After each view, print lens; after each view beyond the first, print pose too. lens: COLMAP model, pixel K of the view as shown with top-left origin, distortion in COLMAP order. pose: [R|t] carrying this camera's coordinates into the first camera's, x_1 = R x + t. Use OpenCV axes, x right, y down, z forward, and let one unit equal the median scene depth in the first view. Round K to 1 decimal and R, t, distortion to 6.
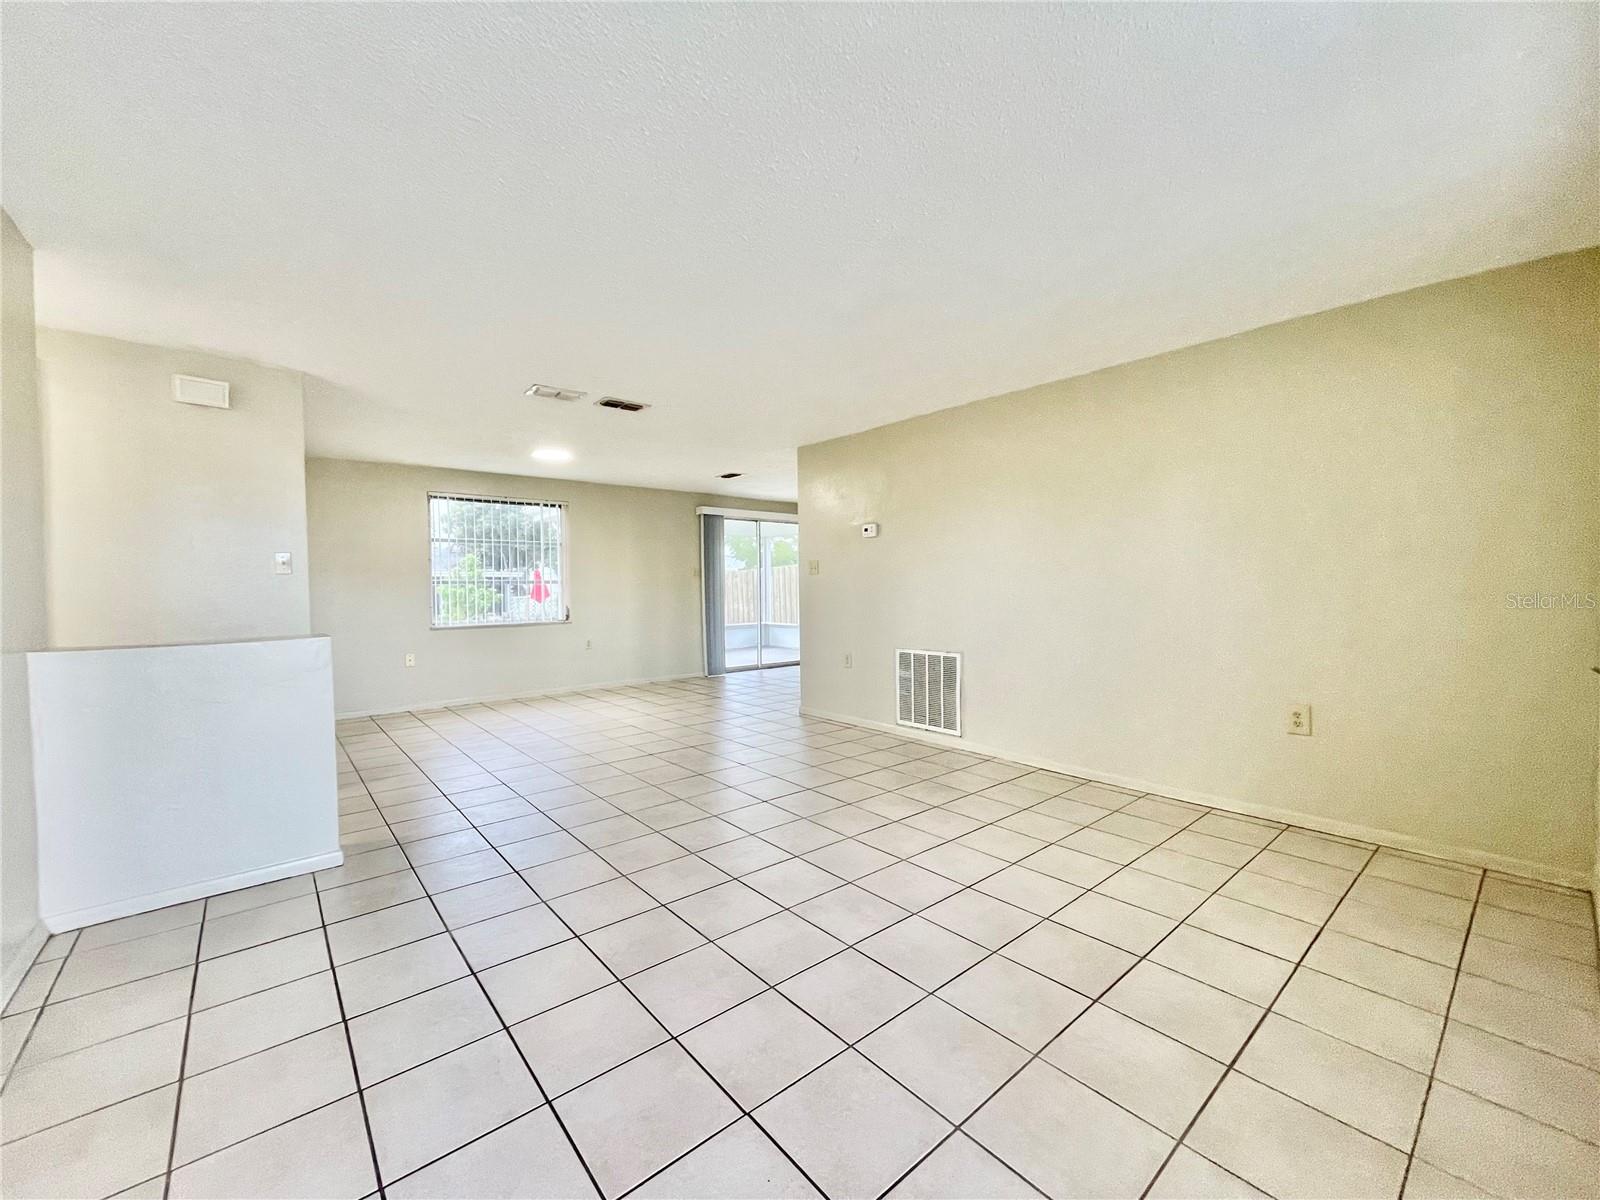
lens RADIAL K [[642.2, 0, 793.9], [0, 642.2, 607.6], [0, 0, 1]] dist [-0.001321, -0.000116]
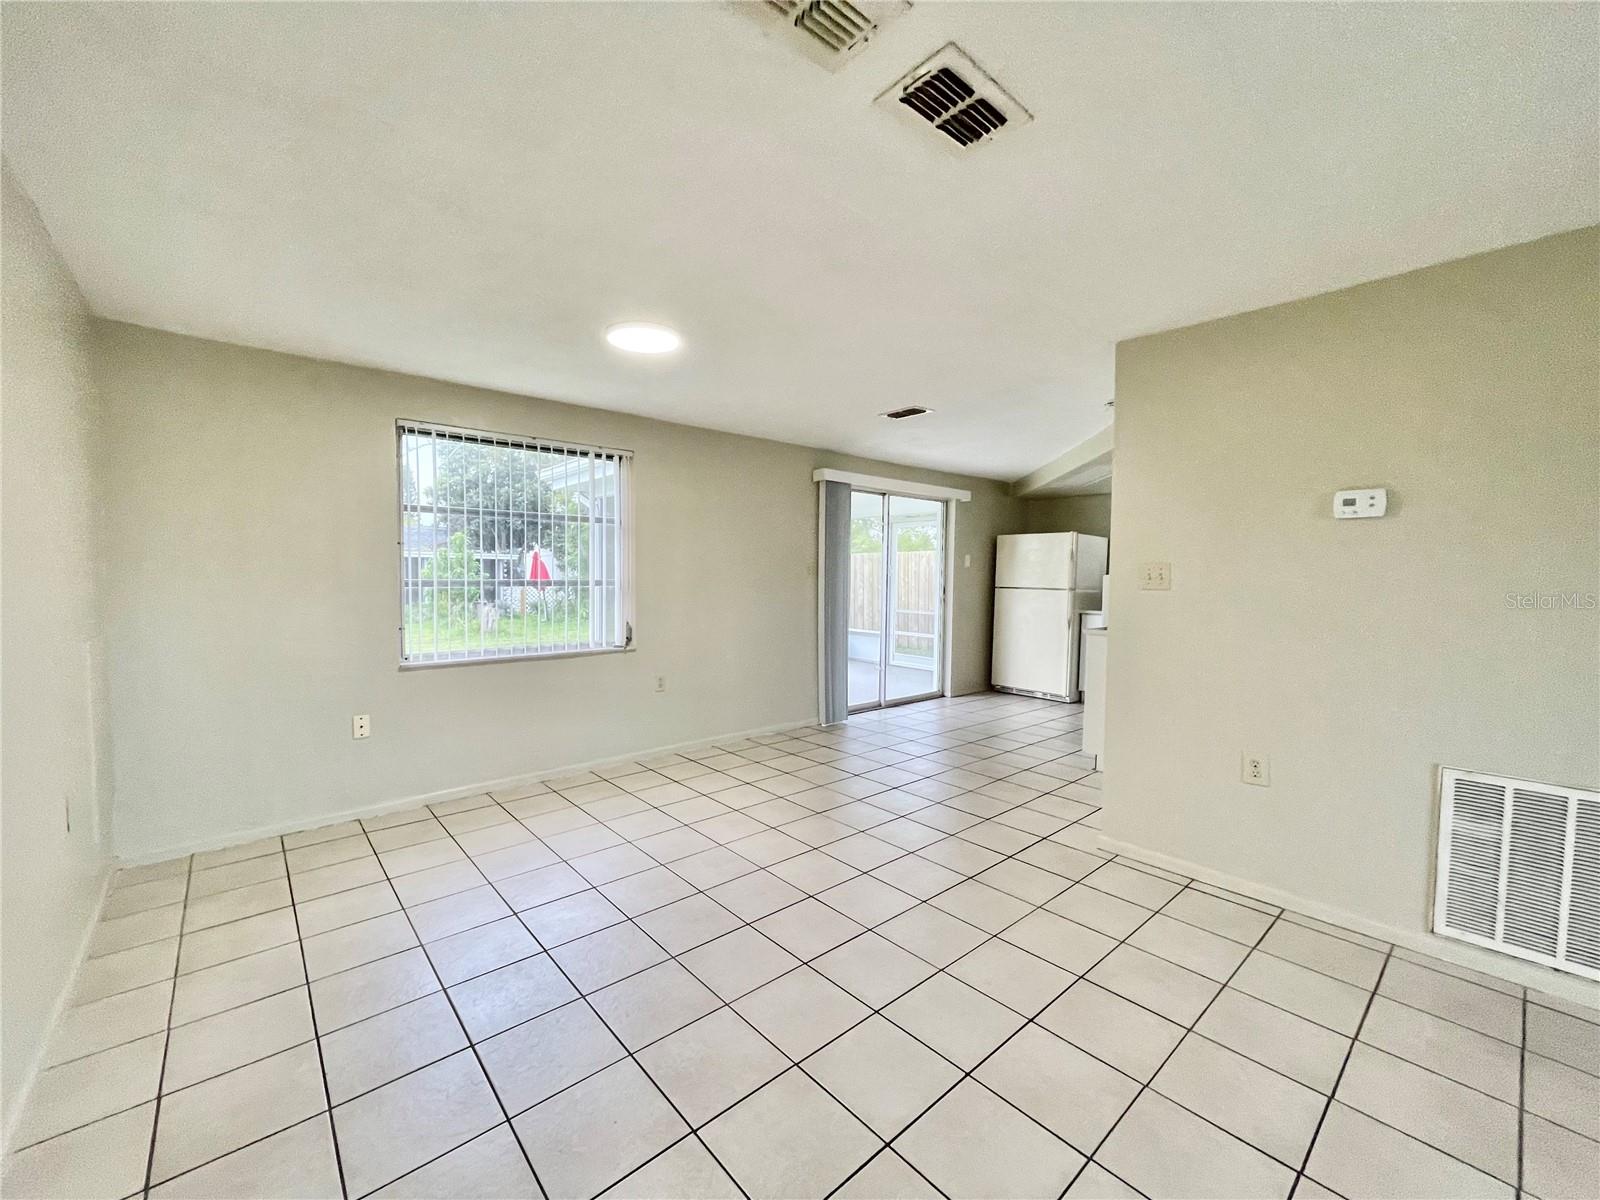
lens RADIAL K [[643.1, 0, 798.6], [0, 643.1, 607.9], [0, 0, 1]] dist [0.001894, 0.000324]
pose [[0.999539, 0.019231, 0.023510, -0.276313], [-0.019761, 0.999550, 0.022555, -0.044866], [-0.023066, -0.023009, 0.999469, 0.511737]]
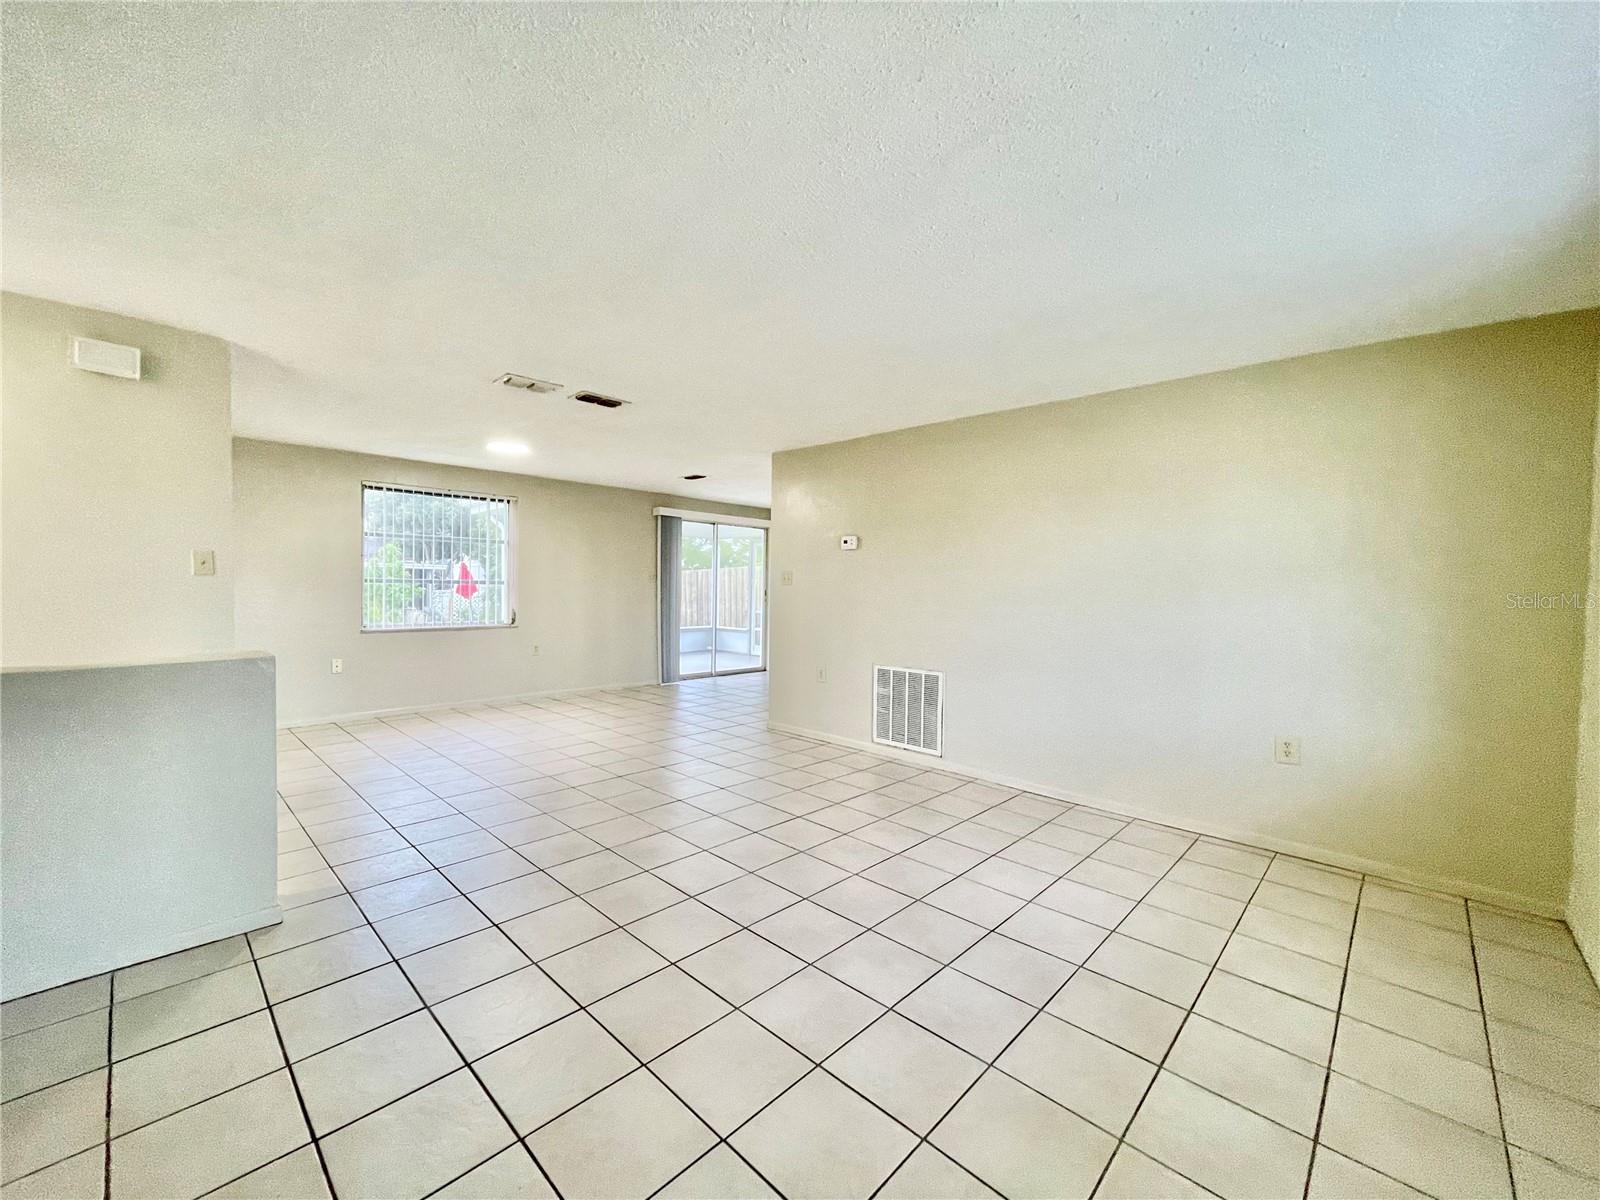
lens RADIAL K [[642.2, 0, 793.9], [0, 642.2, 607.6], [0, 0, 1]] dist [-0.001321, -0.000116]
pose [[0.994262, 0.024196, 0.104199, -0.060784], [-0.024206, 0.999706, -0.001160, -0.017322], [-0.104197, -0.001369, 0.994556, 0.037357]]
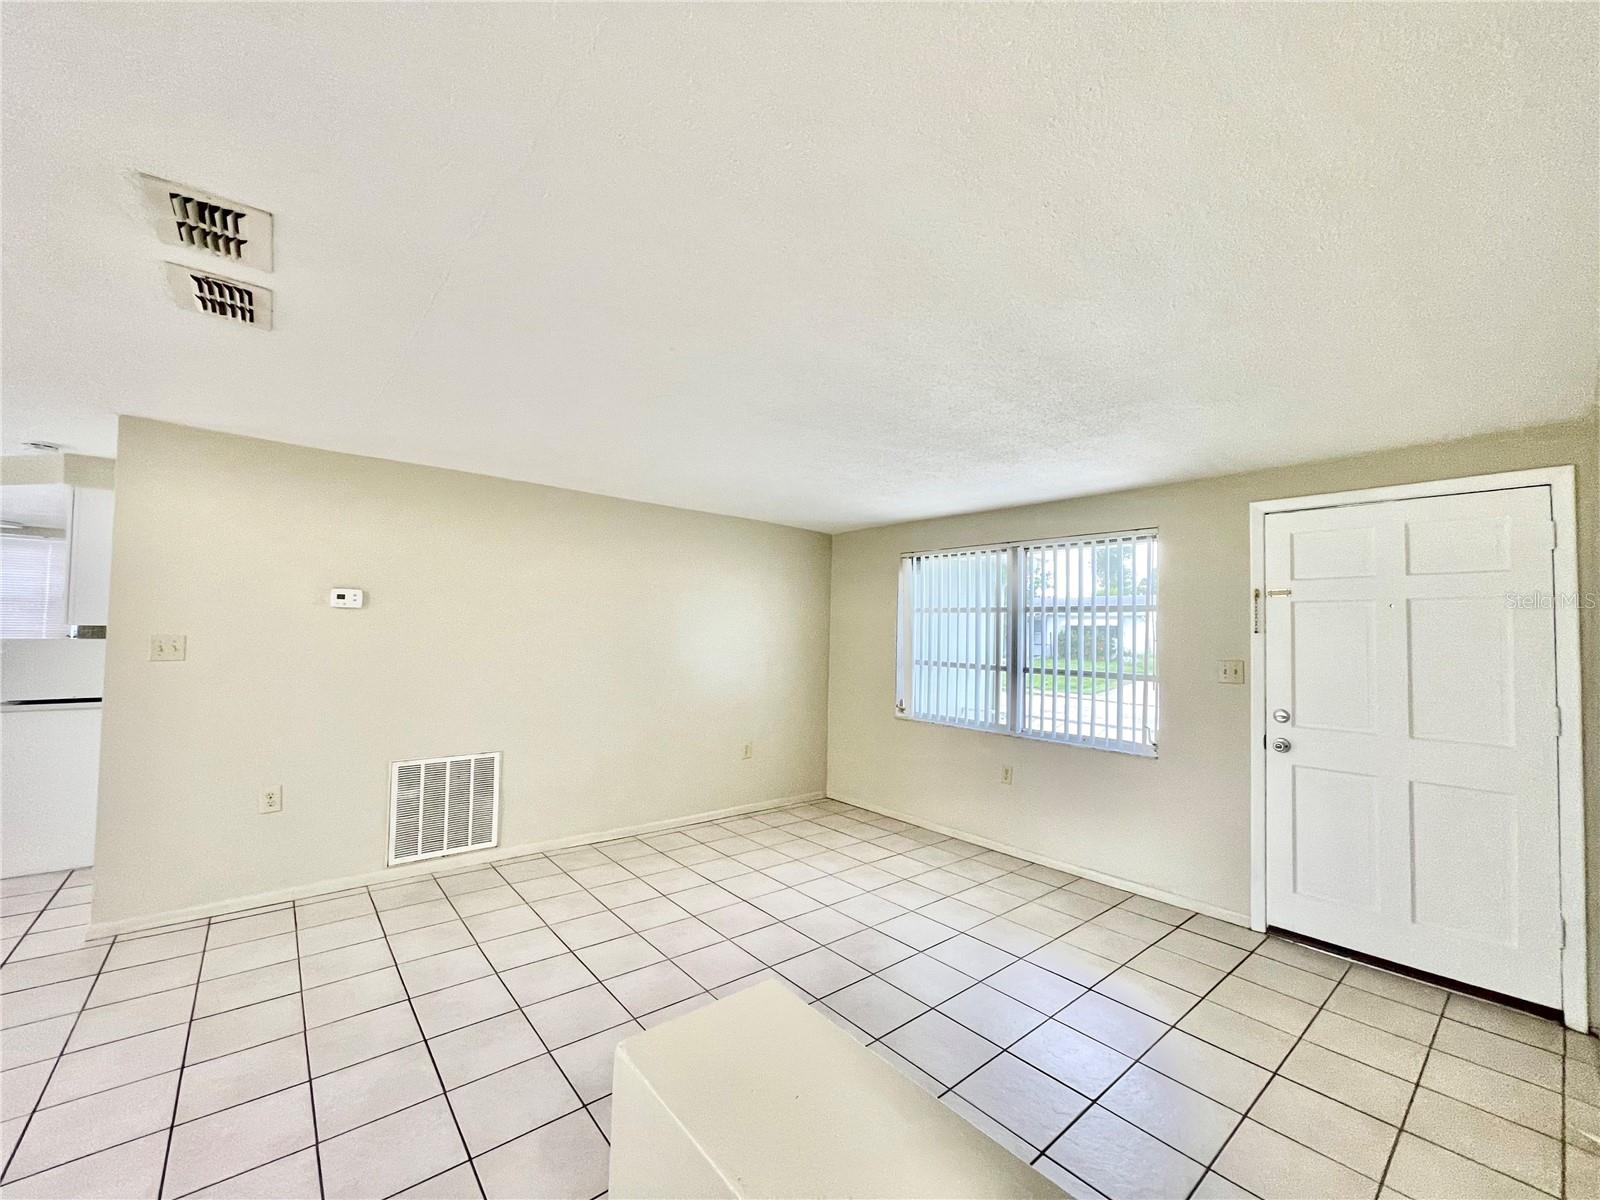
lens RADIAL K [[643.1, 0, 798.6], [0, 643.1, 607.9], [0, 0, 1]] dist [0.001894, 0.000324]
pose [[0.000280, 0.053211, 0.998583, -0.537976], [0.009588, 0.998537, -0.053212, -0.063934], [-0.999954, 0.009590, -0.000230, 0.482678]]
